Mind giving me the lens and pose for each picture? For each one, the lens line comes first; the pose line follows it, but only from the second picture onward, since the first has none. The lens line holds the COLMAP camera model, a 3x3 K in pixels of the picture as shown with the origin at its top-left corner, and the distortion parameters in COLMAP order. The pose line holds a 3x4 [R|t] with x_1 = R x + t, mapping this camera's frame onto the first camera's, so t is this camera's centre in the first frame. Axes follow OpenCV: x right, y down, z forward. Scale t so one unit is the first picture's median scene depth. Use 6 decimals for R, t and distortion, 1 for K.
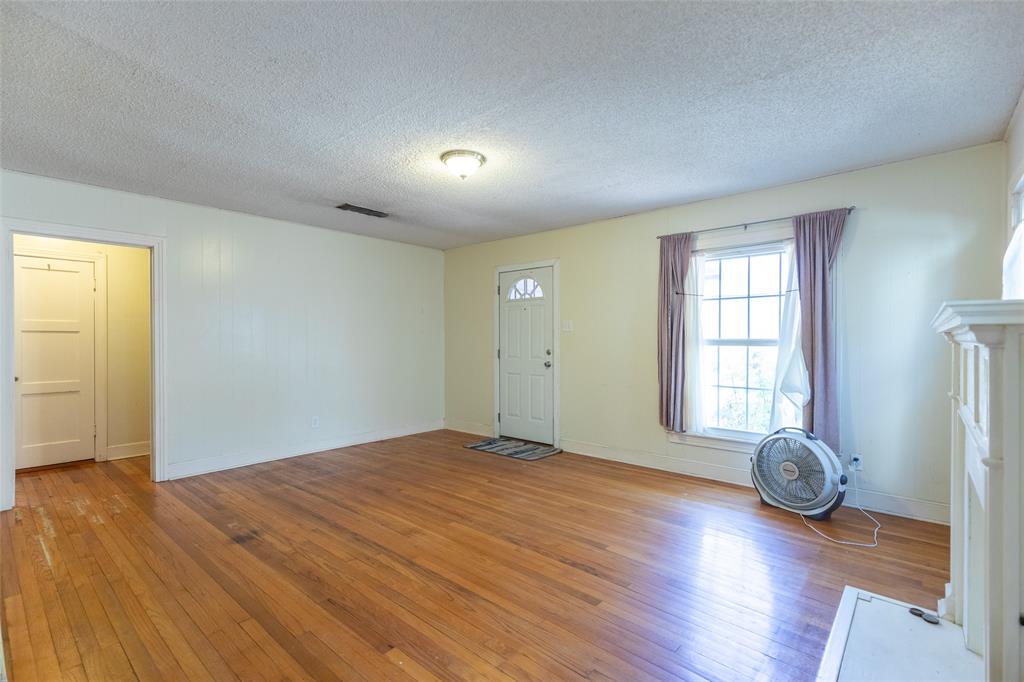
lens RADIAL K [[469.4, 0, 529.8], [0, 469.4, 343.8], [0, 0, 1]] dist [0.011715, 0.000084]
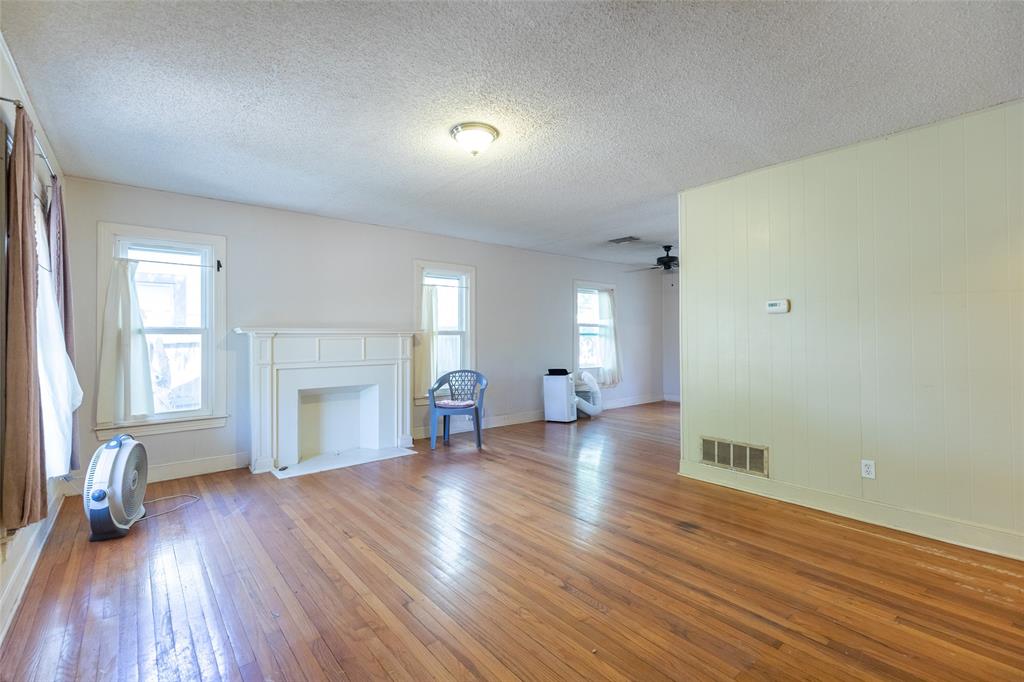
lens RADIAL K [[471.6, 0, 512.0], [0, 471.6, 341.0], [0, 0, 1]] dist [0.009227, -0.000095]
pose [[-0.982653, 0.000644, 0.185452, -0.300980], [0.005160, 0.999702, 0.023872, -0.014714], [-0.185381, 0.024415, -0.982363, 1.496242]]
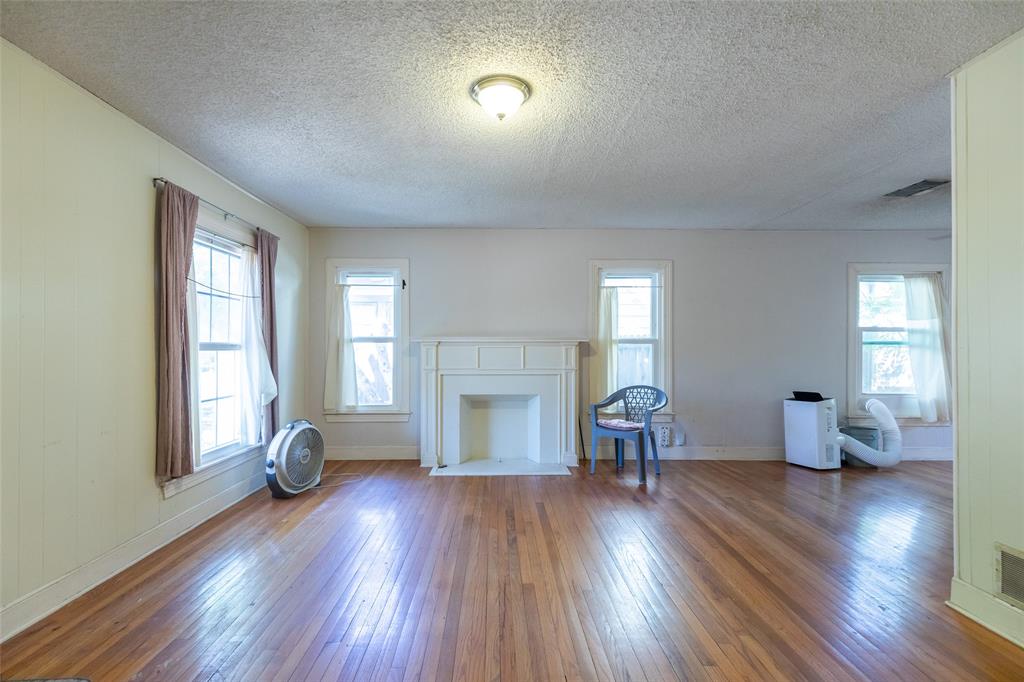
lens RADIAL K [[464.3, 0, 488.6], [0, 464.3, 347.2], [0, 0, 1]] dist [0.009980, 0.000003]
pose [[-0.639278, -0.001243, 0.768975, -0.542911], [0.009510, 0.999909, 0.009522, -0.005215], [-0.768917, 0.013400, -0.639208, 1.176878]]
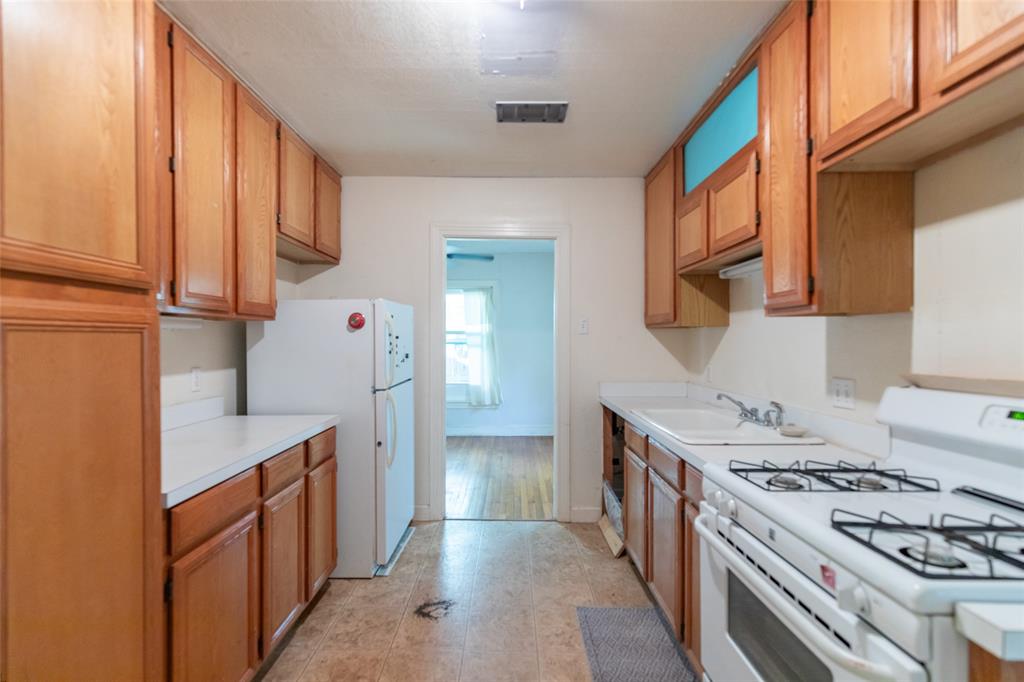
lens RADIAL K [[471.6, 0, 512.0], [0, 471.6, 341.0], [0, 0, 1]] dist [0.009227, -0.000095]
pose [[-0.658833, -0.004271, 0.752277, -1.602442], [0.009313, 0.999861, 0.013833, -0.022543], [-0.752232, 0.016120, -0.658702, 0.437582]]
